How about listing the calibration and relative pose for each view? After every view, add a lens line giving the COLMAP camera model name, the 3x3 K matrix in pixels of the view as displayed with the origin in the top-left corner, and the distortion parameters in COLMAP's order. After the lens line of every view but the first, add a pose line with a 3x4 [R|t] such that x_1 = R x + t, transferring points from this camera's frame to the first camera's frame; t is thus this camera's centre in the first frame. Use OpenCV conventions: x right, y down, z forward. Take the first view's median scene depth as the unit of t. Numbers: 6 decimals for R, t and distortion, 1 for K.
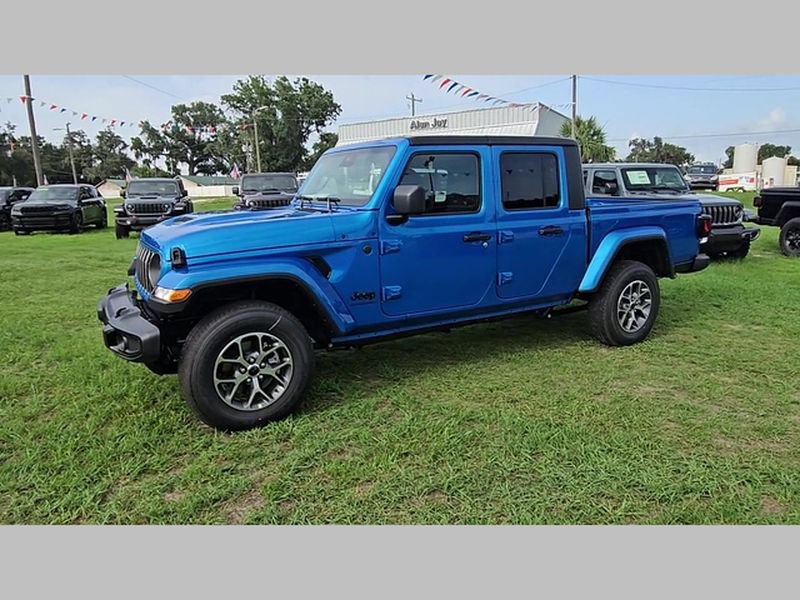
lens RADIAL K [[550.7, 0, 399.9], [0, 550.7, 302.9], [0, 0, 1]] dist [0.008114, -0.004403]
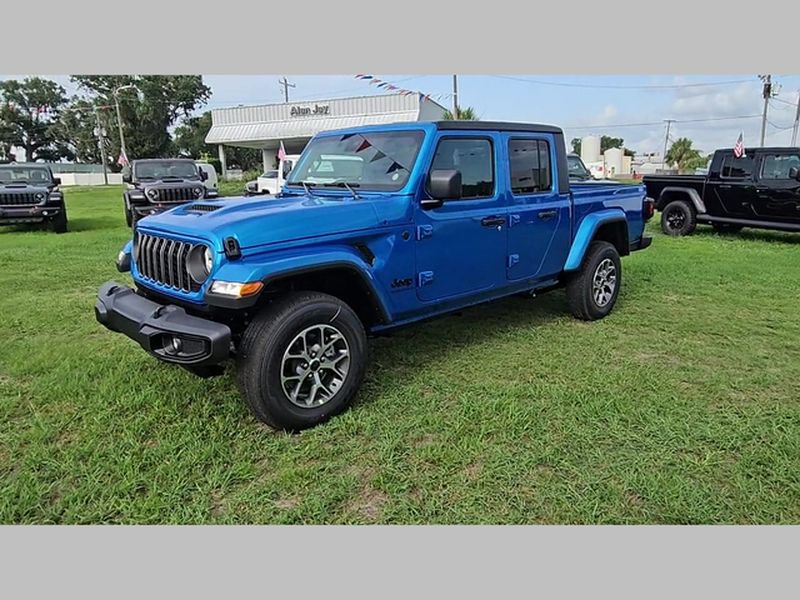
lens RADIAL K [[550.7, 0, 399.4], [0, 550.7, 303.3], [0, 0, 1]] dist [0.008114, -0.004403]
pose [[0.973309, -0.052233, 0.223475, -0.113112], [0.047492, 0.998519, 0.026541, -0.000757], [-0.224530, -0.015220, 0.974348, 0.014328]]
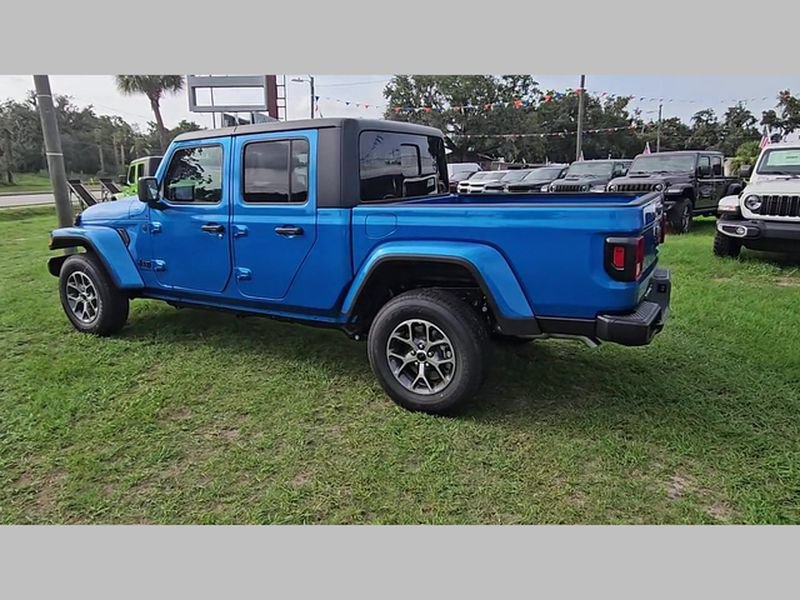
lens RADIAL K [[550.7, 0, 395.9], [0, 550.7, 298.3], [0, 0, 1]] dist [0.008114, -0.004403]
pose [[0.490080, 0.197116, -0.849097, 0.507266], [-0.172299, 0.976783, 0.127311, -0.075875], [0.854479, 0.083906, 0.512665, 0.326306]]
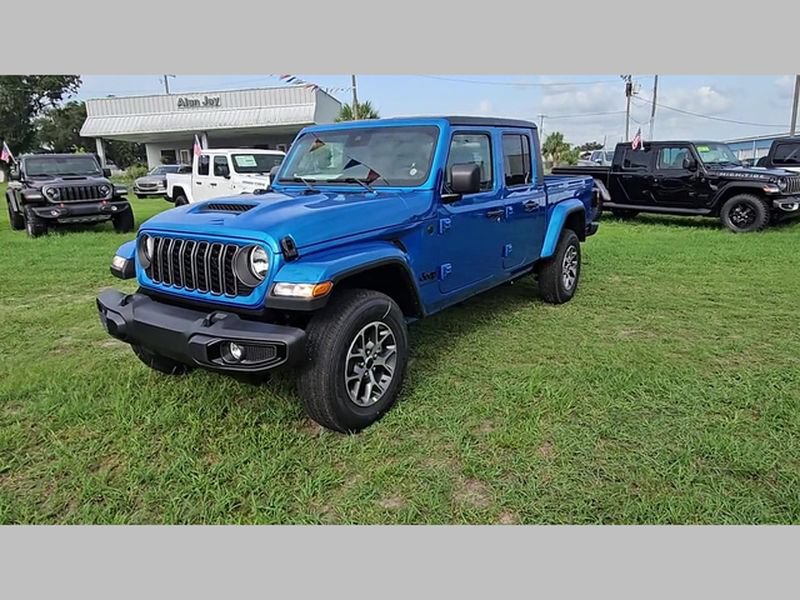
lens RADIAL K [[550.7, 0, 399.8], [0, 550.7, 297.6], [0, 0, 1]] dist [0.008114, -0.004403]
pose [[0.907844, -0.105640, 0.405782, -0.201581], [0.096913, 0.994404, 0.042060, -0.007908], [-0.407955, 0.001142, 0.913001, 0.040906]]
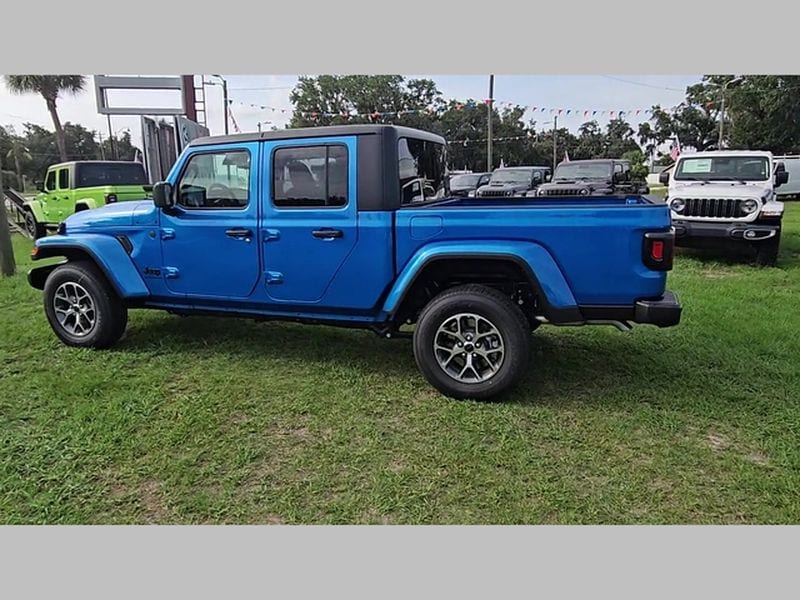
lens RADIAL K [[550.7, 0, 395.6], [0, 550.7, 301.6], [0, 0, 1]] dist [0.008114, -0.004403]
pose [[0.631971, 0.171613, -0.755752, 0.473056], [-0.154171, 0.983523, 0.094415, -0.056885], [0.759502, 0.056847, 0.648016, 0.236761]]
